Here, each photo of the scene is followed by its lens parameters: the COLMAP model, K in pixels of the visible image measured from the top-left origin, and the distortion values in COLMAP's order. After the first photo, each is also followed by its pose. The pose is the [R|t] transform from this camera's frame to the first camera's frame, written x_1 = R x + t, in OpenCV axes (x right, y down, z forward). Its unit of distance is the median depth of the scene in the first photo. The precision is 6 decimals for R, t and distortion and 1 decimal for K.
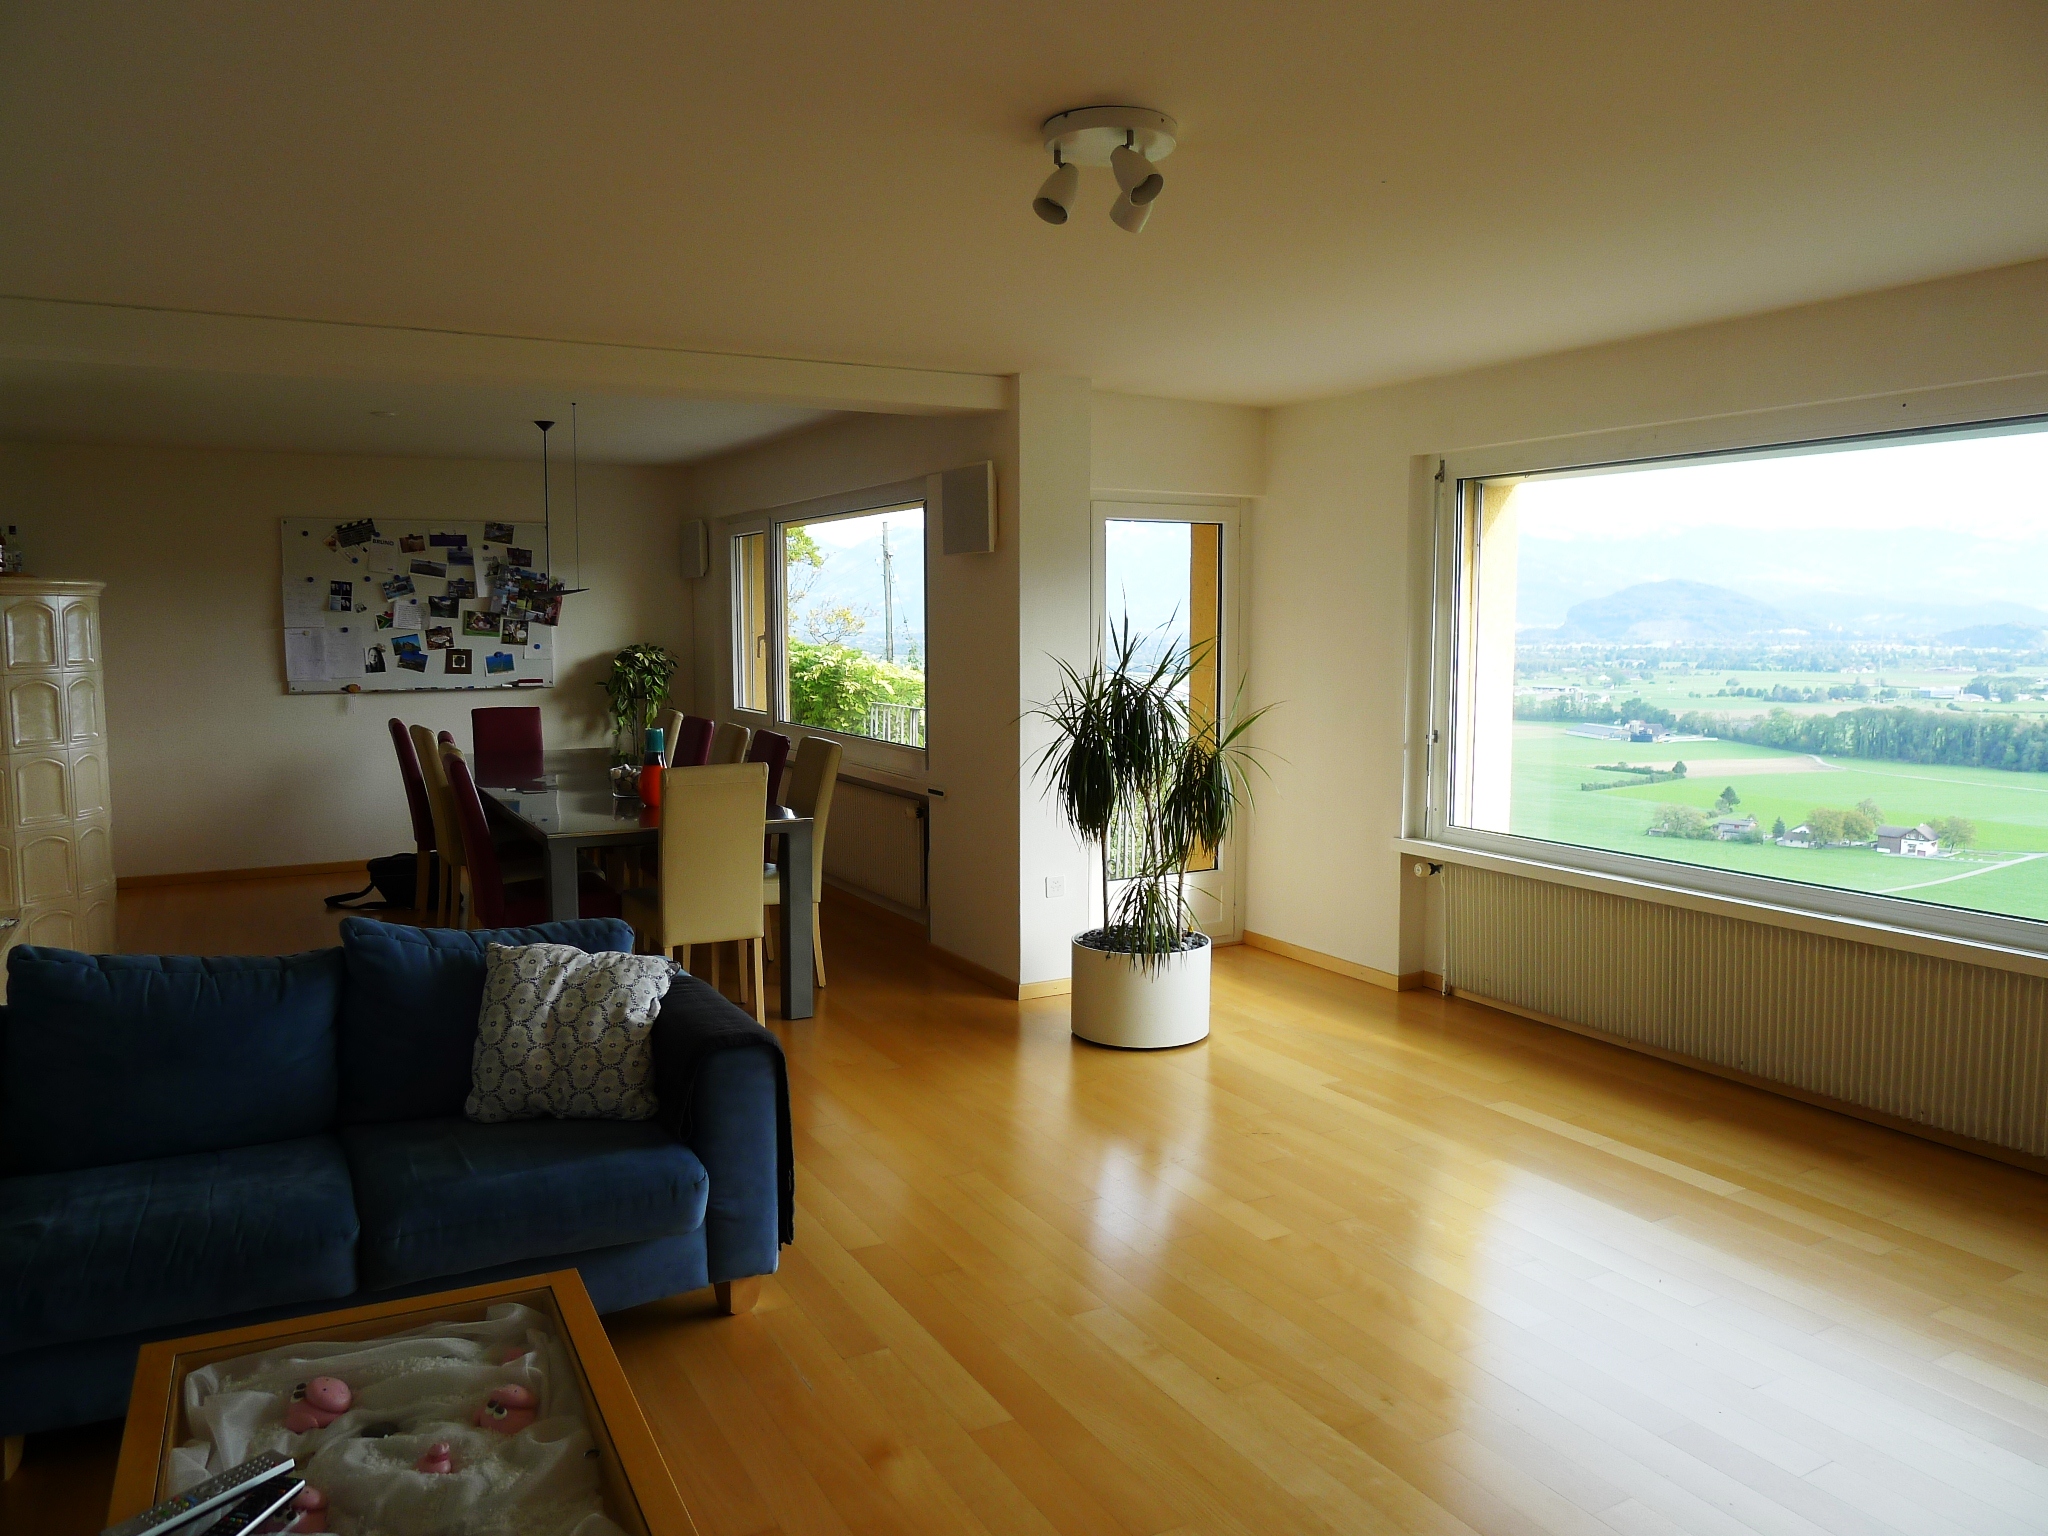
lens RADIAL K [[1455.1, 0, 1021.5], [0, 1455.1, 758.3], [0, 0, 1]] dist [-0.045560, 0.000915]
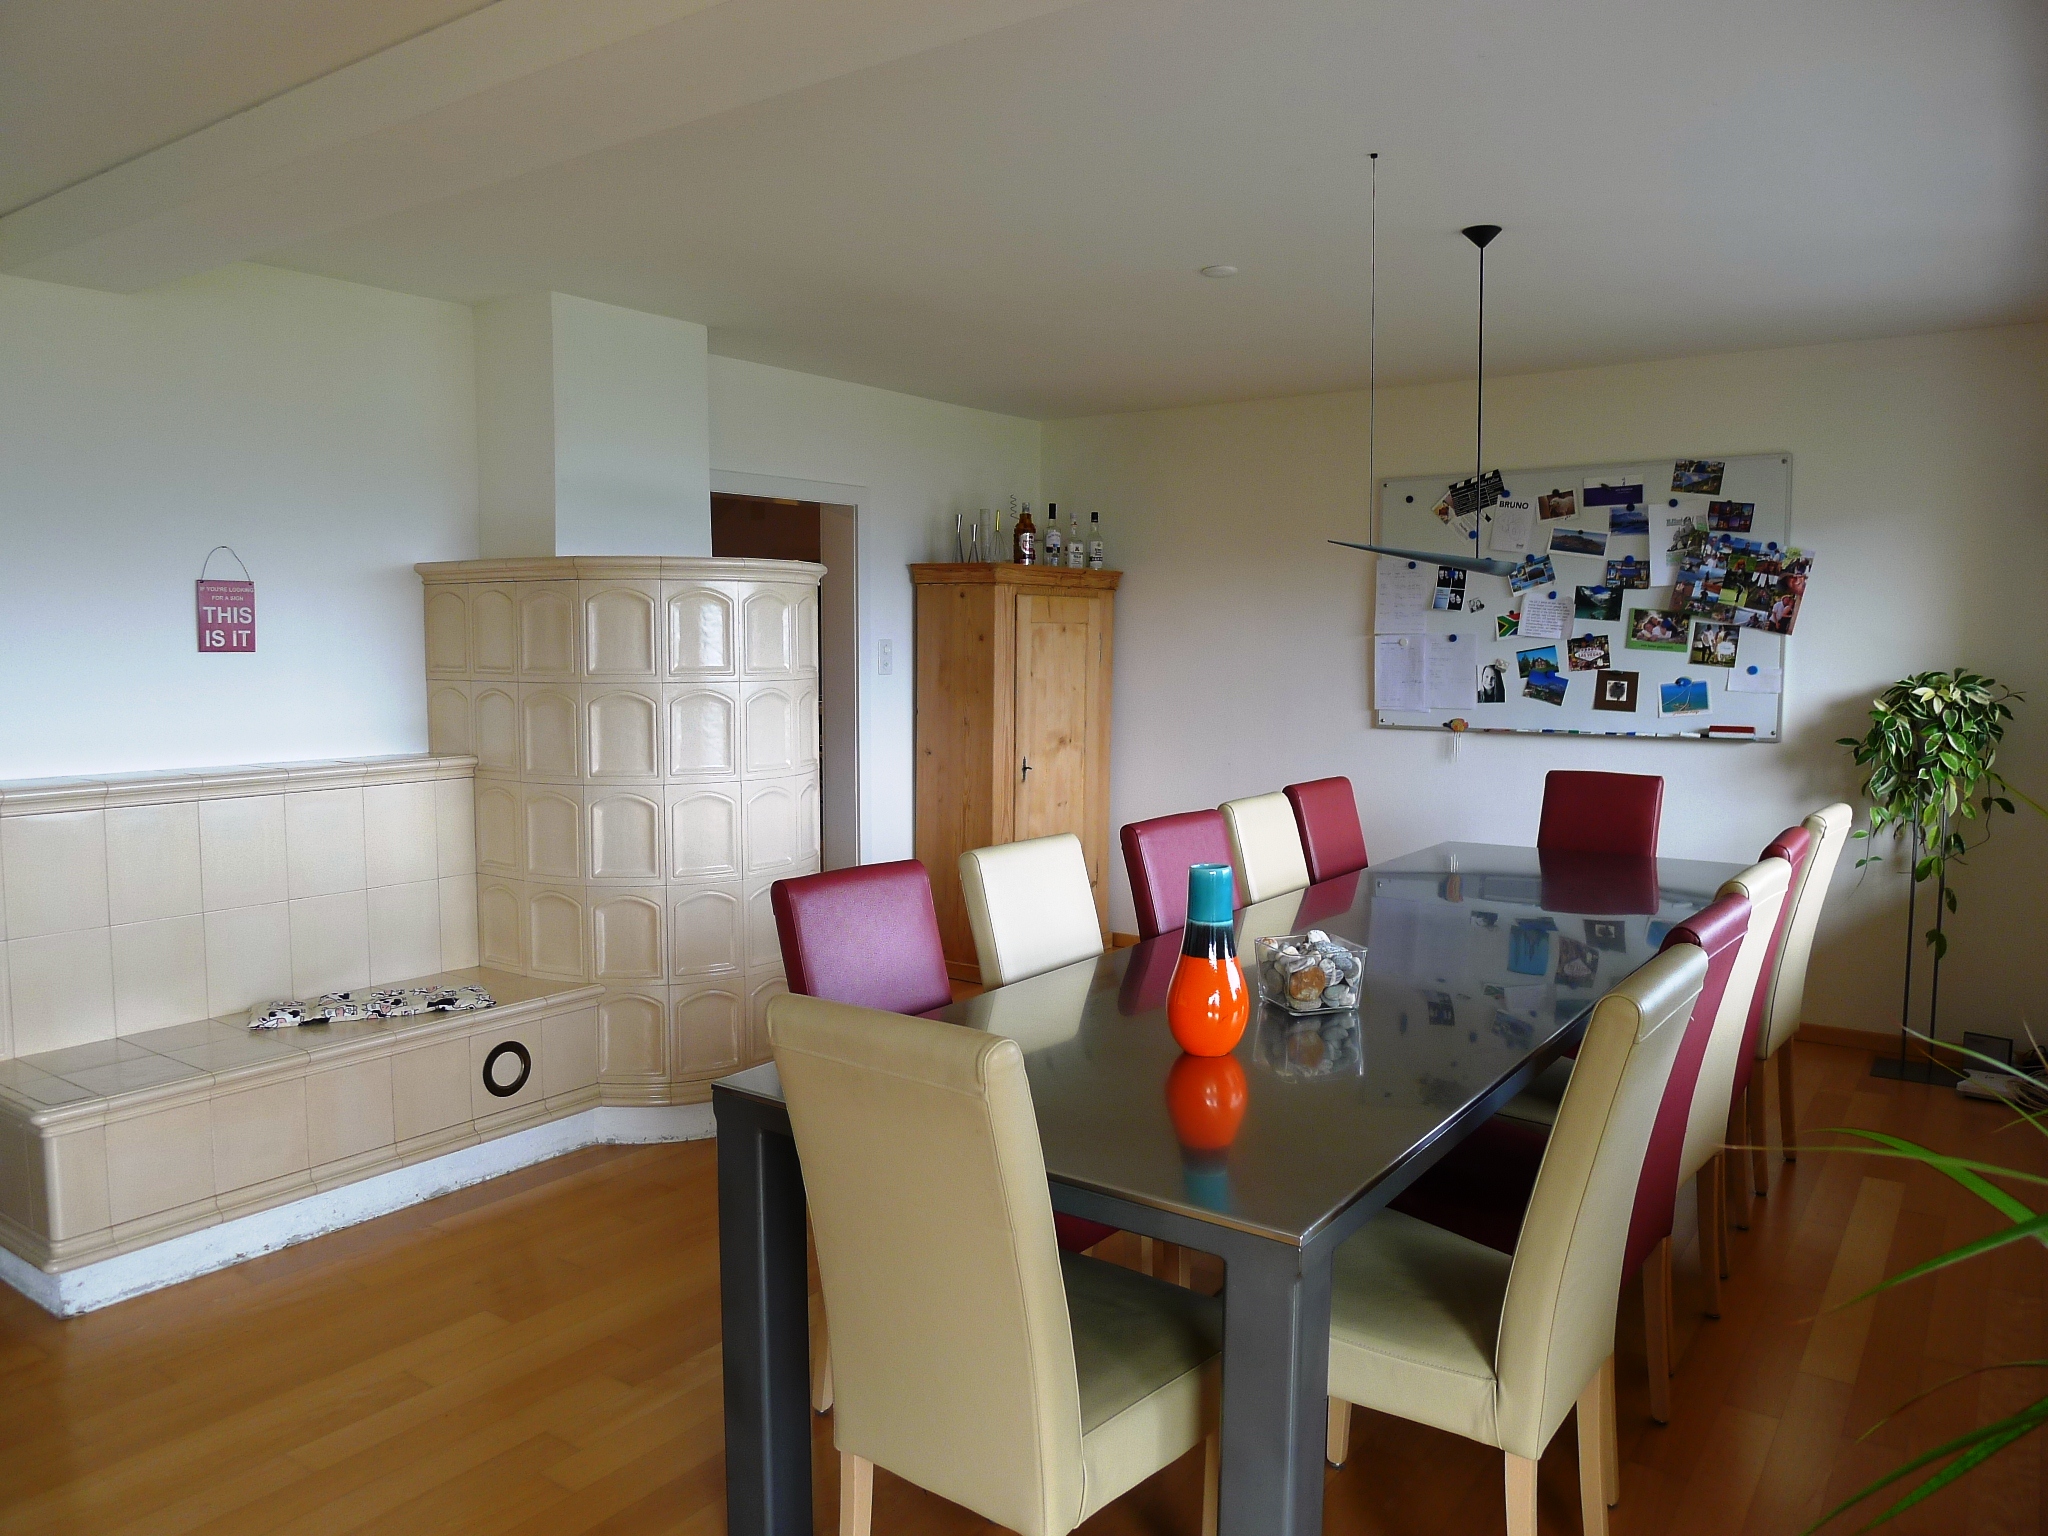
lens RADIAL K [[1455.1, 0, 1026.2], [0, 1455.1, 778.4], [0, 0, 1]] dist [-0.045560, 0.000915]
pose [[0.433033, 0.085551, -0.897309, 0.059862], [-0.087398, 0.994780, 0.052667, -0.040518], [0.897131, 0.055616, 0.438250, 0.507597]]
